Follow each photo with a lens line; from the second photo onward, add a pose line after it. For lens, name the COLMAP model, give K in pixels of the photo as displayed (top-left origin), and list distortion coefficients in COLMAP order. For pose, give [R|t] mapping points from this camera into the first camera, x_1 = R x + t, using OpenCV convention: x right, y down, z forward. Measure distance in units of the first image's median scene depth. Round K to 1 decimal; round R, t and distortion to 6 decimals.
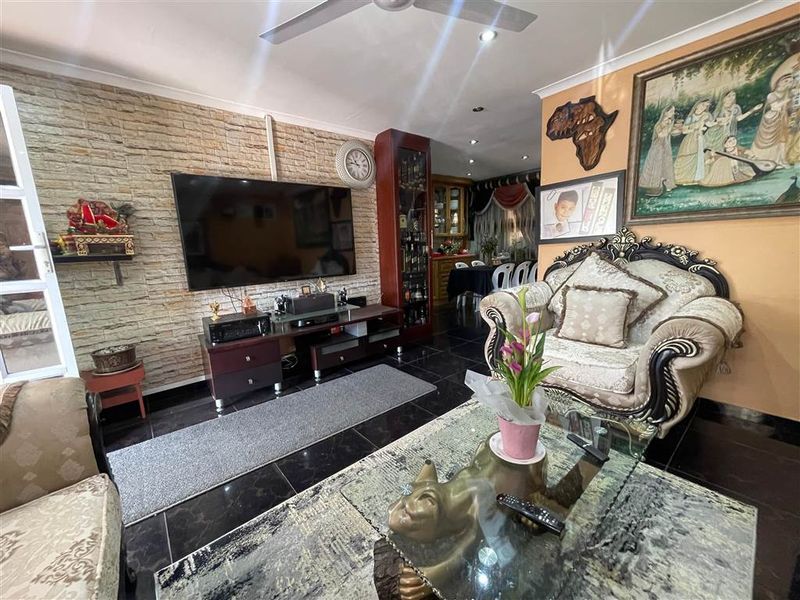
lens RADIAL K [[322.7, 0, 399.9], [0, 322.7, 305.0], [0, 0, 1]] dist [0.001373, 0.000007]
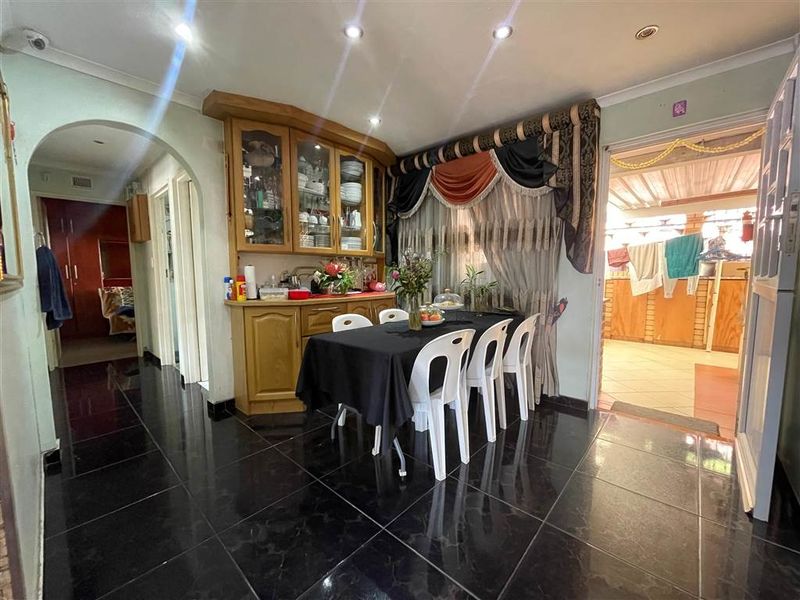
lens RADIAL K [[322.7, 0, 399.7], [0, 322.7, 299.8], [0, 0, 1]] dist [0.001373, 0.000007]
pose [[0.990611, 0.024492, 0.134496, 0.183795], [-0.011225, 0.995071, -0.098532, -0.104315], [-0.136246, 0.096097, 0.986003, 0.538975]]
